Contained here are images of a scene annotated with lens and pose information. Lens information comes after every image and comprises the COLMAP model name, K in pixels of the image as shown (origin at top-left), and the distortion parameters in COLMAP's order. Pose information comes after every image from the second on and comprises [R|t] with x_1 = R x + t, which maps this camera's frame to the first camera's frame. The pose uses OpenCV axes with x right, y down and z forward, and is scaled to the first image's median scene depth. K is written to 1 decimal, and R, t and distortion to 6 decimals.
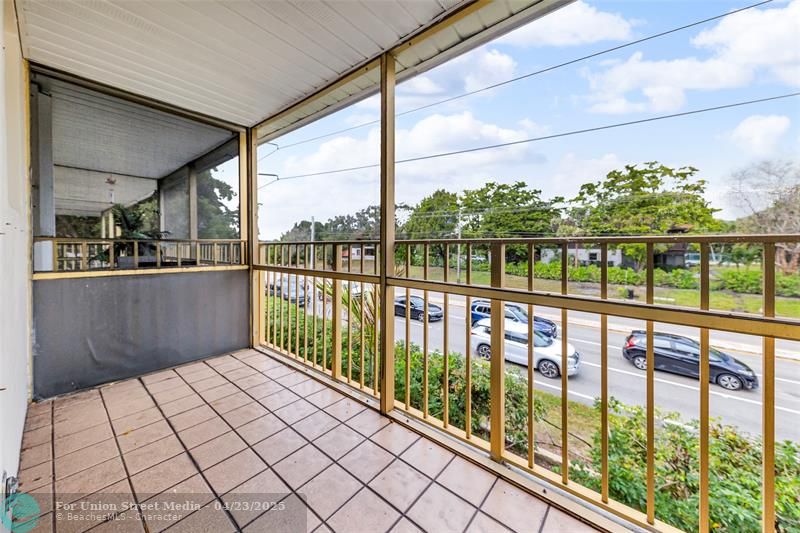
lens RADIAL K [[289.0, 0, 398.0], [0, 289.0, 247.7], [0, 0, 1]] dist [0.001096, -0.000196]
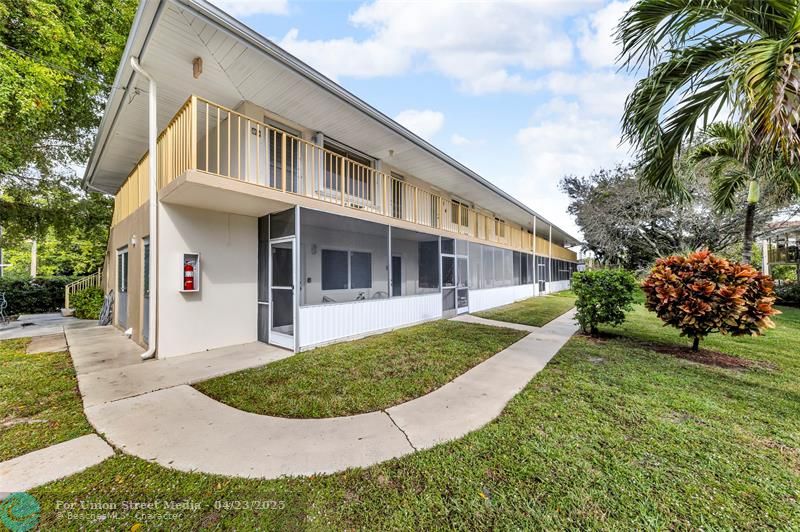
lens RADIAL K [[289.0, 0, 426.0], [0, 289.0, 275.9], [0, 0, 1]] dist [0.001096, -0.000196]
pose [[0.996358, -0.004527, 0.085144, 1.172739], [0.004994, 0.999974, -0.005275, 0.013198], [-0.085117, 0.005681, 0.996355, 0.182595]]
